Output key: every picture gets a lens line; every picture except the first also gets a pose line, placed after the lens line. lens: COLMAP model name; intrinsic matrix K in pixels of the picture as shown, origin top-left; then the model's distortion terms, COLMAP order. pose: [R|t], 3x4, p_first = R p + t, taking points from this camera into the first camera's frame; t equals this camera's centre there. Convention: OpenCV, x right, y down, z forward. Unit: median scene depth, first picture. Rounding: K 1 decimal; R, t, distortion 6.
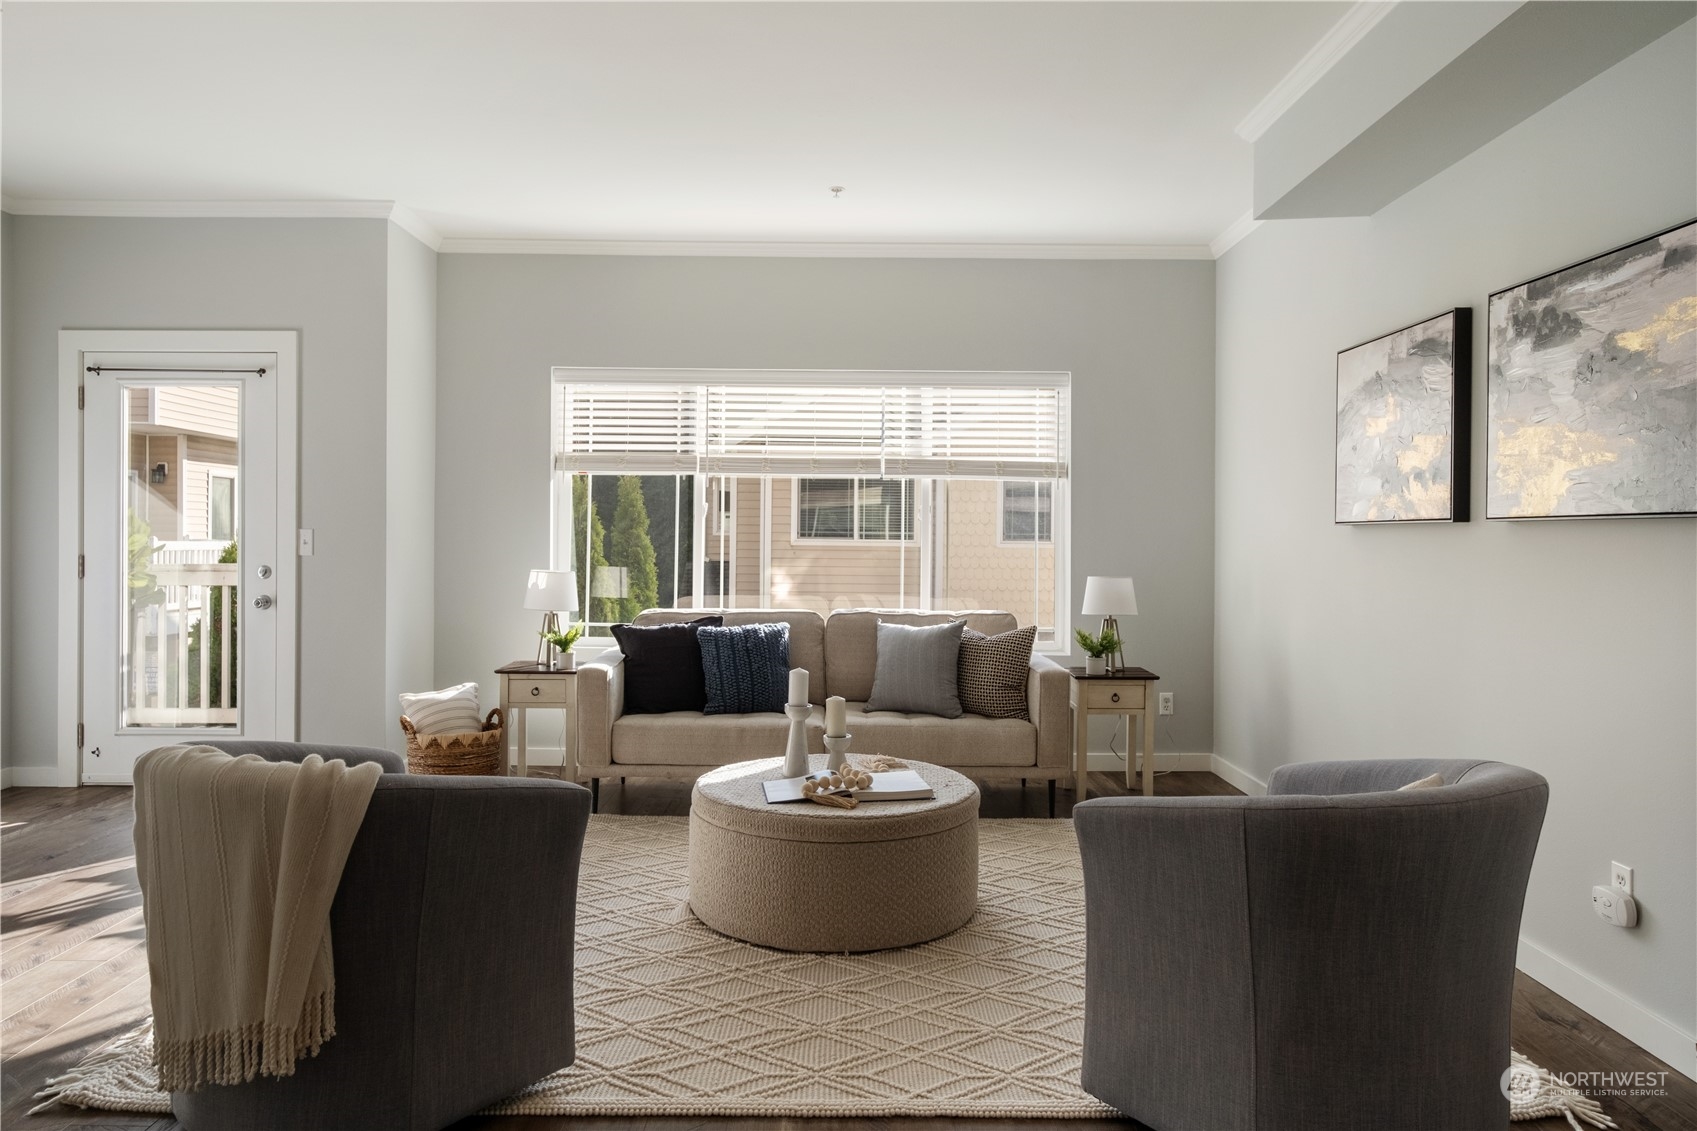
lens RADIAL K [[1113.4, 0, 848.5], [0, 1113.4, 548.9], [0, 0, 1]] dist [-0.005819, 0.000741]
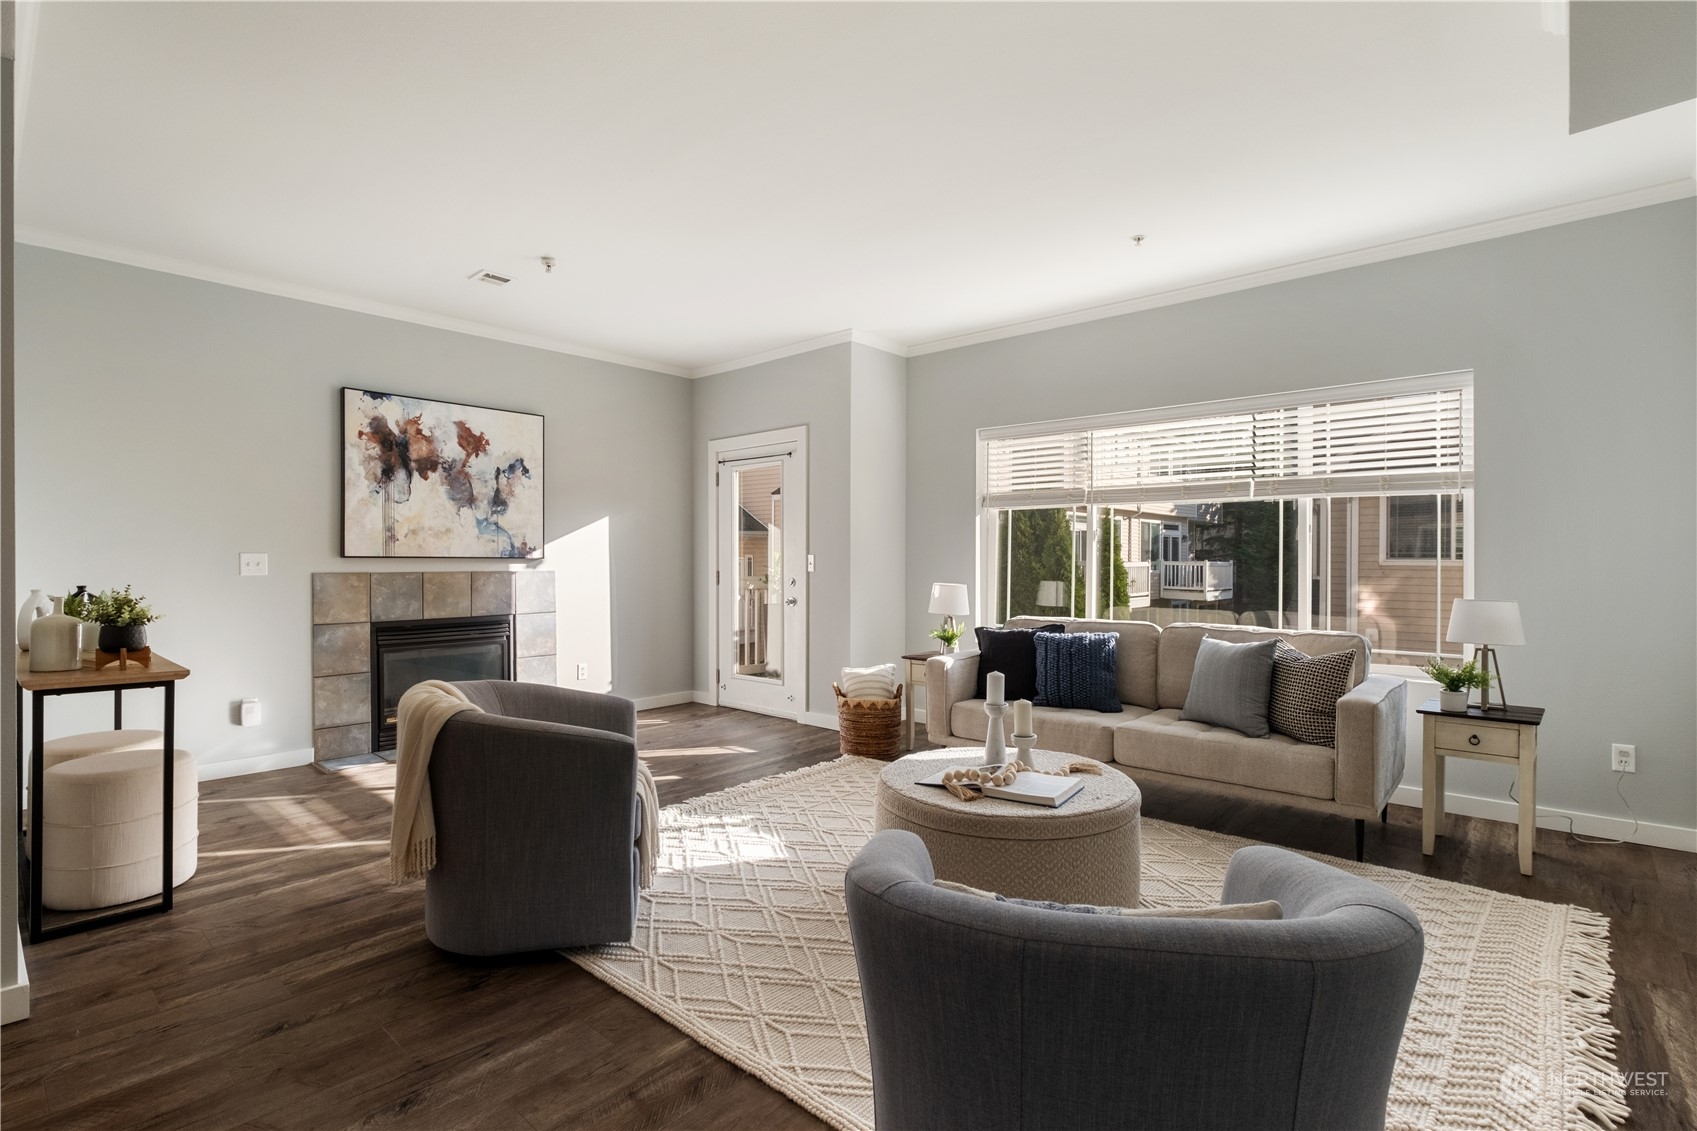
lens RADIAL K [[811.2, 0, 848.5], [0, 811.2, 565.5], [0, 0, 1]] dist [-0.010965, 0.000715]
pose [[0.740843, -0.001964, -0.671676, 0.297466], [-0.000851, 0.999992, -0.003862, 0.001671], [0.671678, 0.003432, 0.740835, 0.210746]]
